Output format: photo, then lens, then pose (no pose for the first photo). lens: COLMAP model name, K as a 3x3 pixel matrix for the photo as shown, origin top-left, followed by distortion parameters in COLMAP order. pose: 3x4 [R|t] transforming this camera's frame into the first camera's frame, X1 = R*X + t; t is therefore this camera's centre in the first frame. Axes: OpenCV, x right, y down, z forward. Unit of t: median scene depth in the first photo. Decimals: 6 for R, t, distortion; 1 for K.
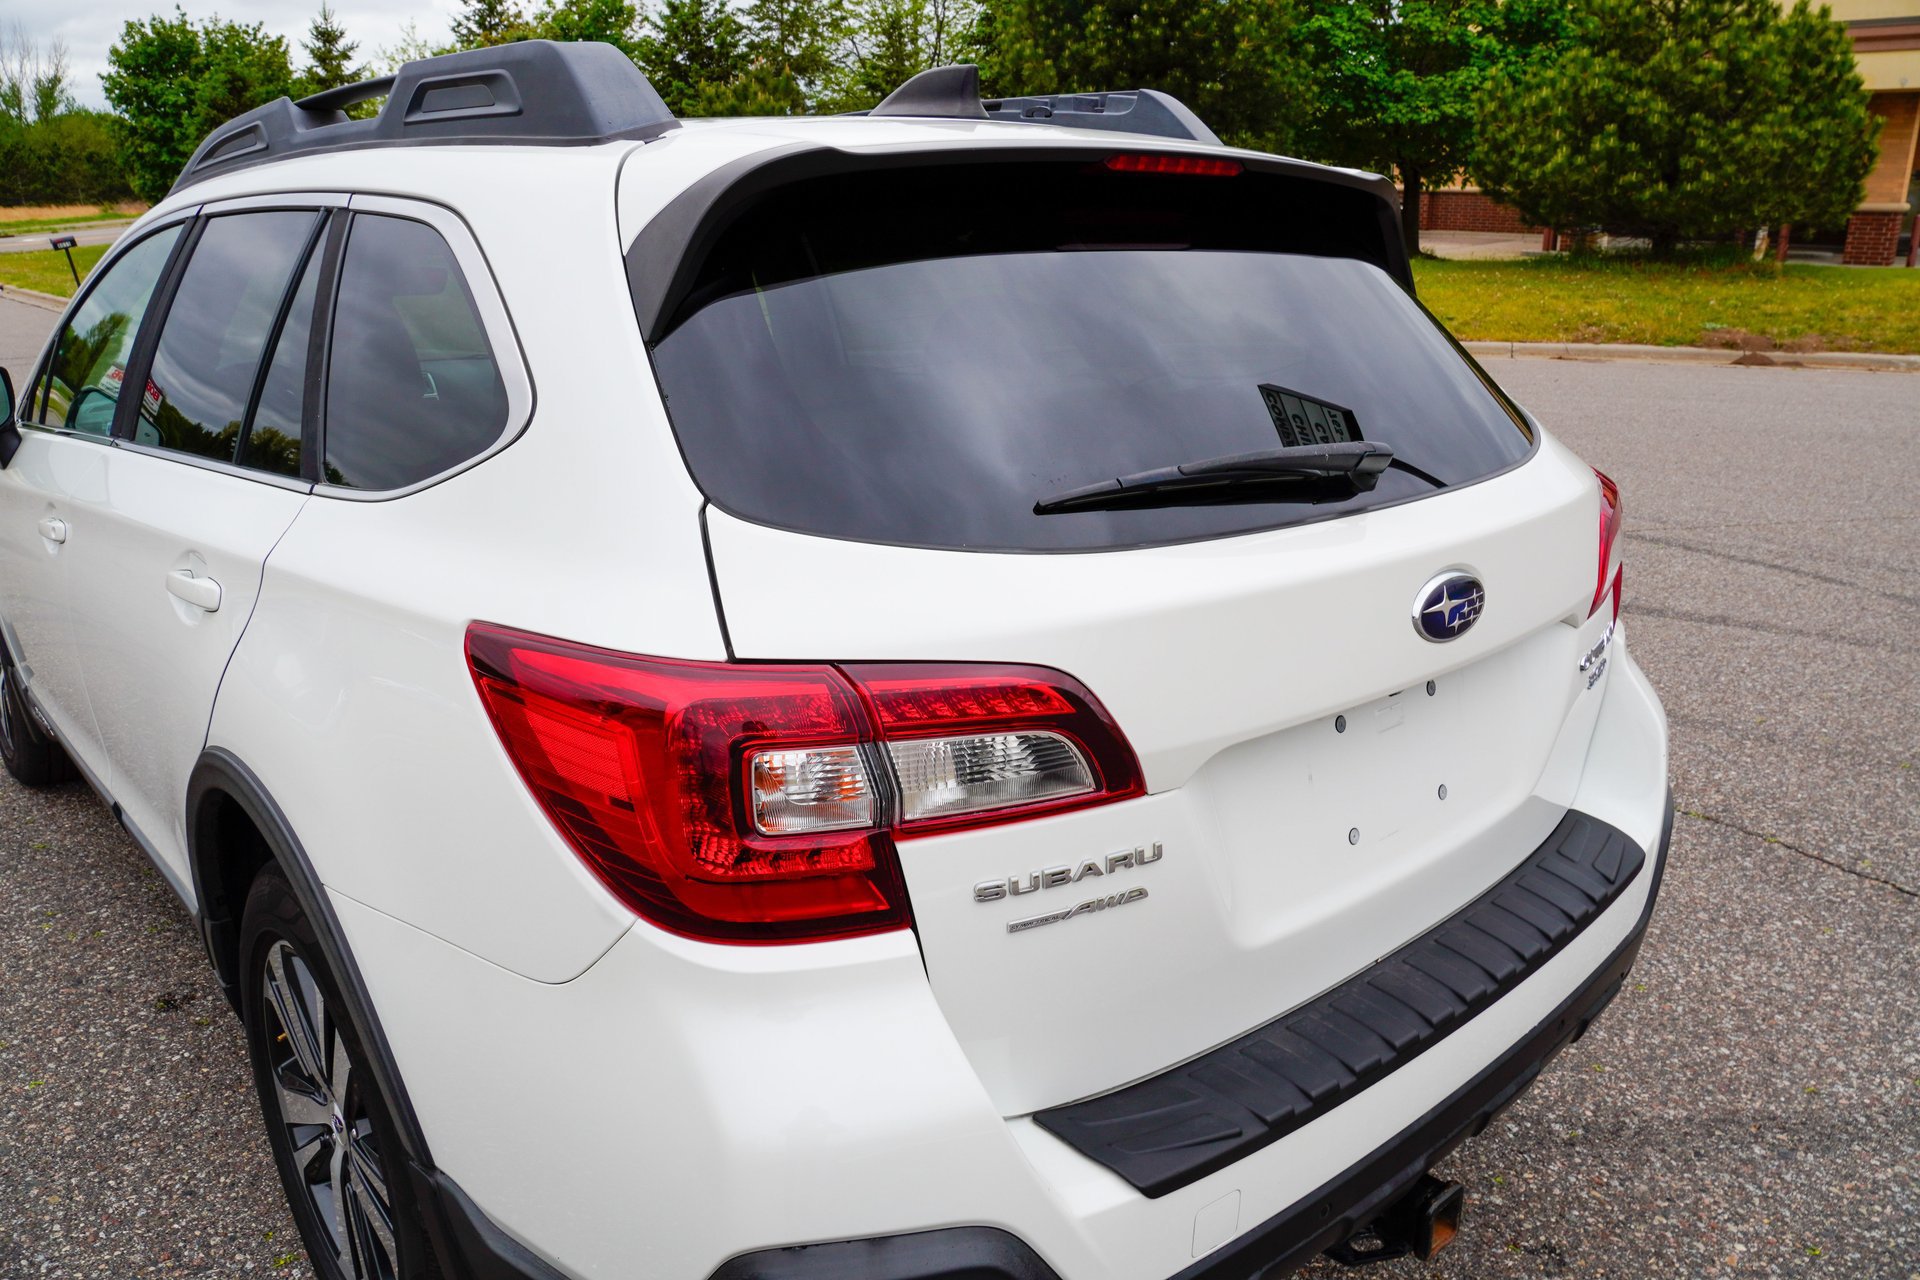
lens RADIAL K [[1419.3, 0, 962.3], [0, 1419.3, 617.5], [0, 0, 1]] dist [-0.129547, 0.086641]
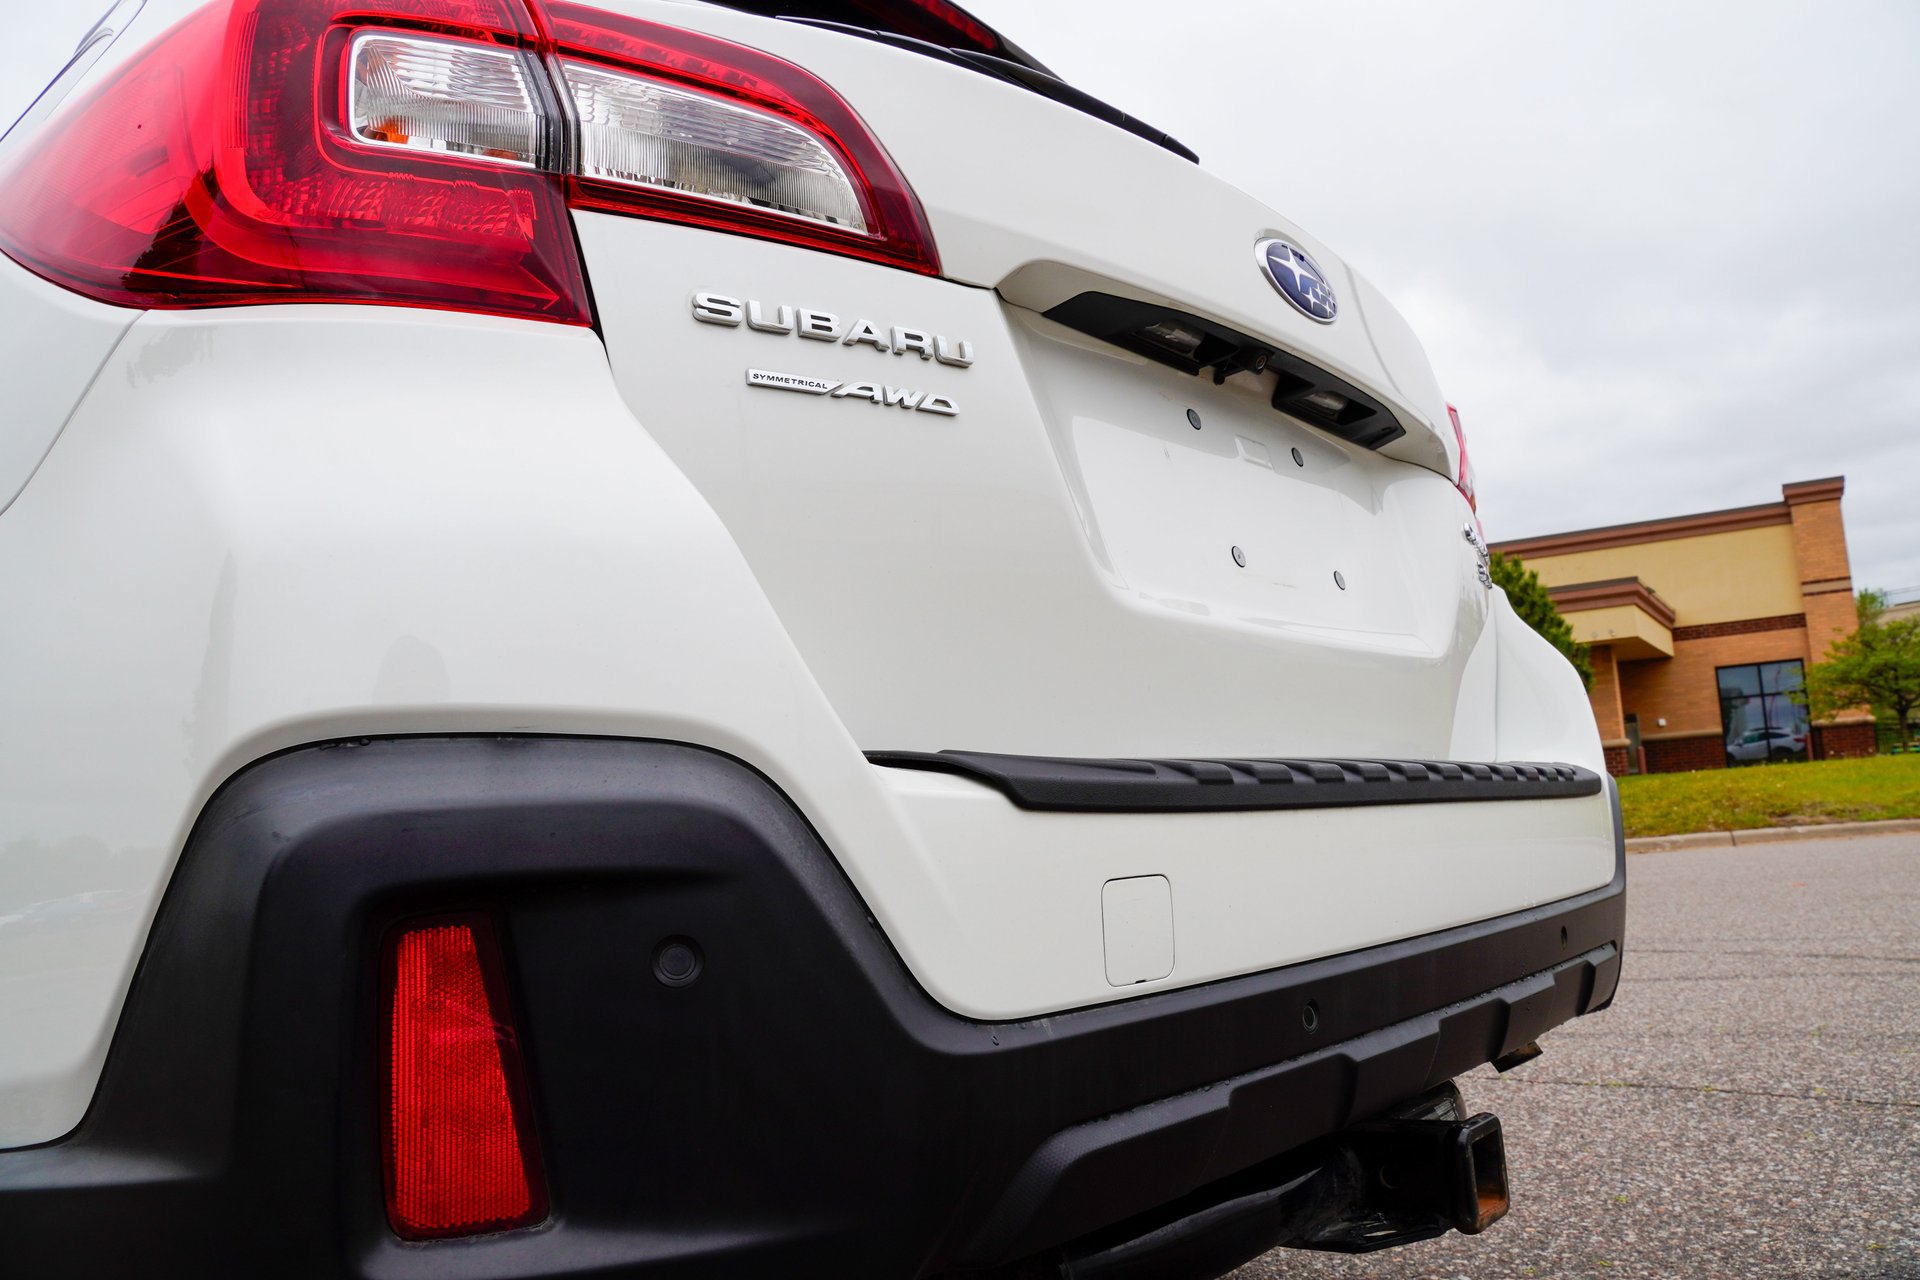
lens RADIAL K [[1419.3, 0, 962.3], [0, 1419.3, 617.5], [0, 0, 1]] dist [-0.129547, 0.086641]
pose [[0.987967, -0.039966, 0.149415, 0.011548], [0.099968, 0.902139, -0.419705, 0.245135], [-0.118019, 0.429591, 0.895278, 0.183315]]
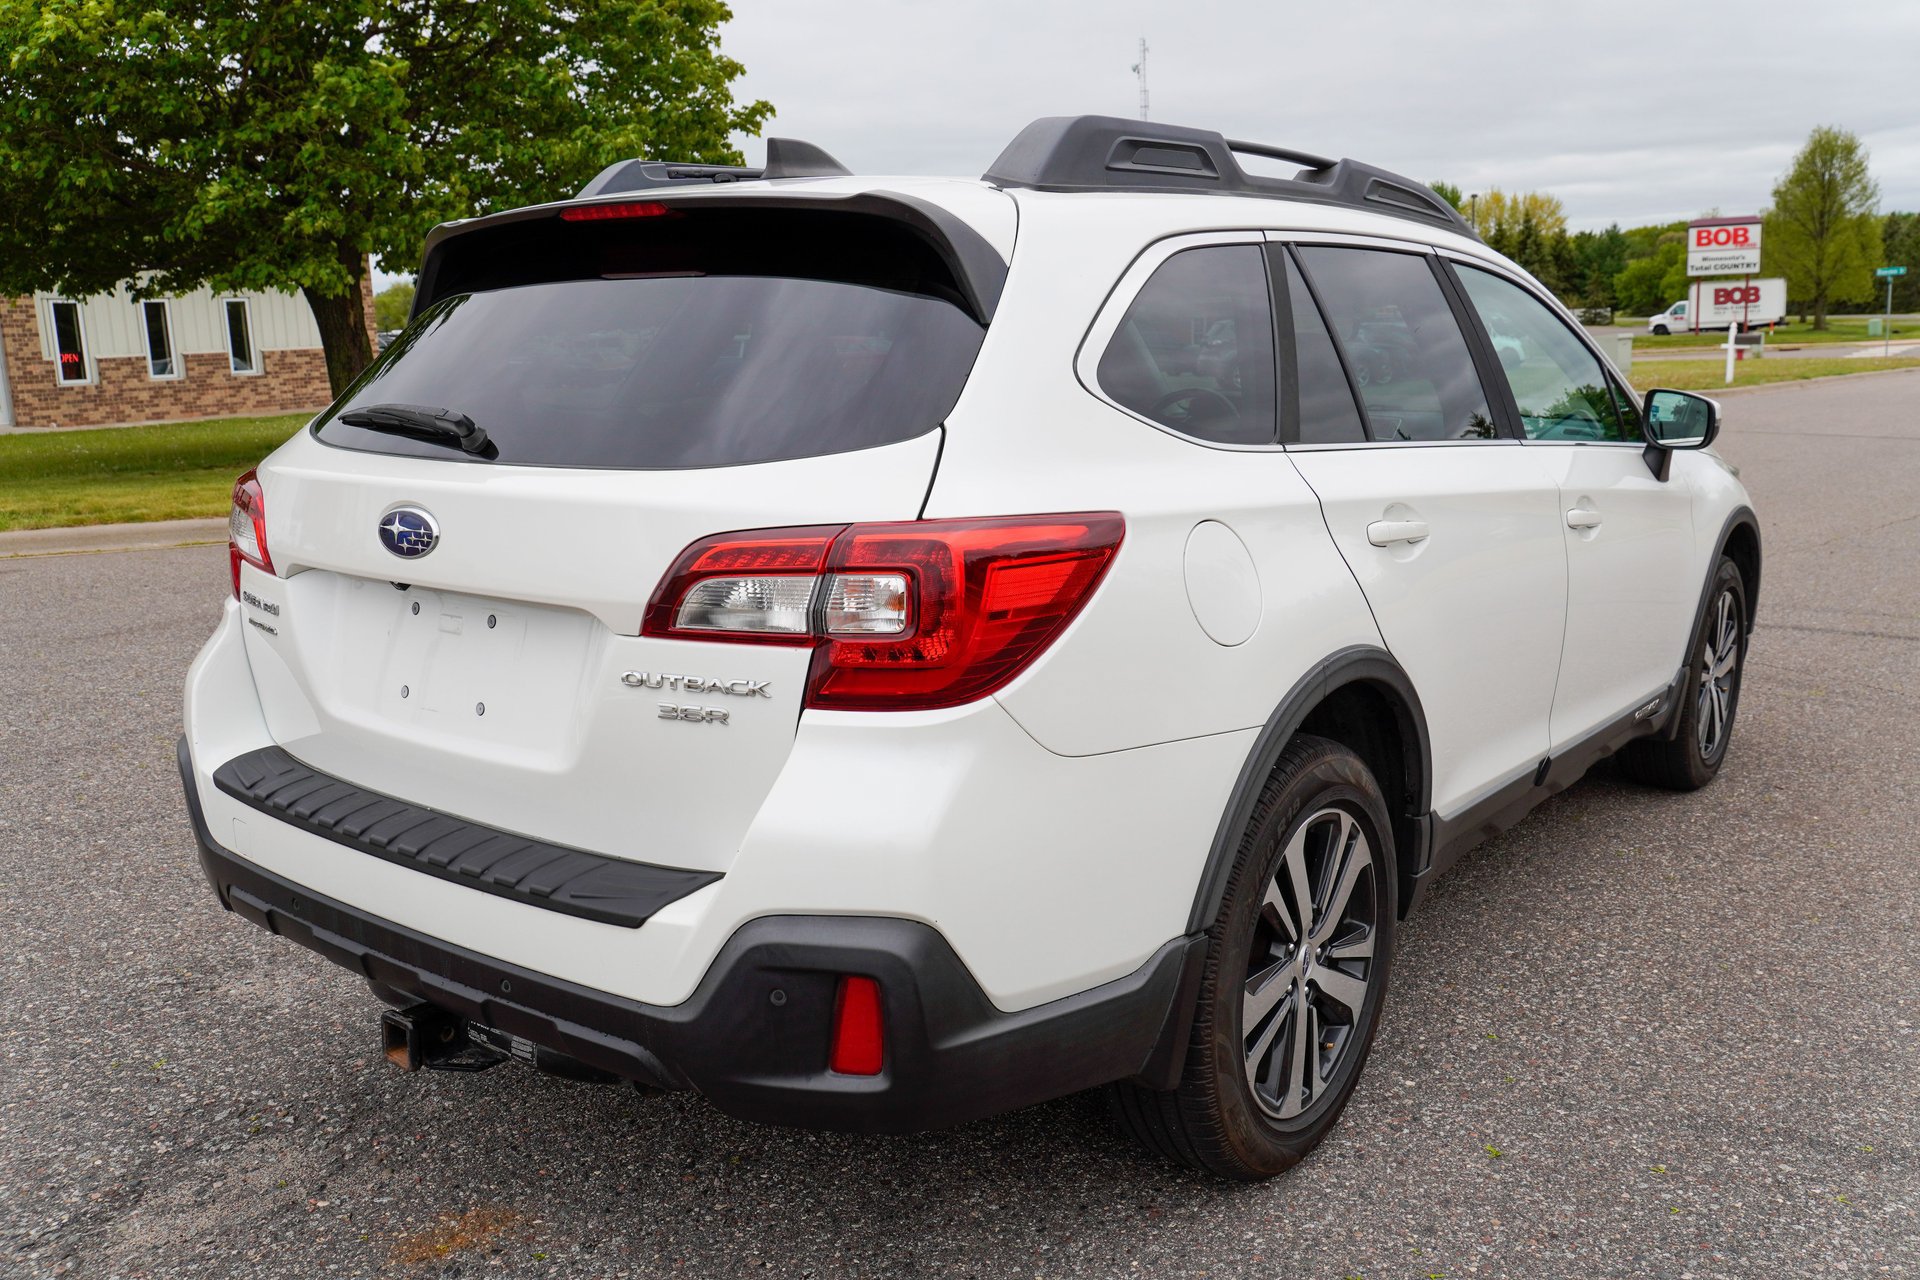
lens RADIAL K [[1556.4, 0, 960.0], [0, 1556.4, 640.0], [0, 0, 1]] dist [-0.046892, 0.111449]
pose [[0.193166, 0.188904, -0.962809, 0.930826], [-0.256933, 0.956787, 0.136175, -0.120874], [0.946928, 0.221073, 0.233355, 0.582764]]
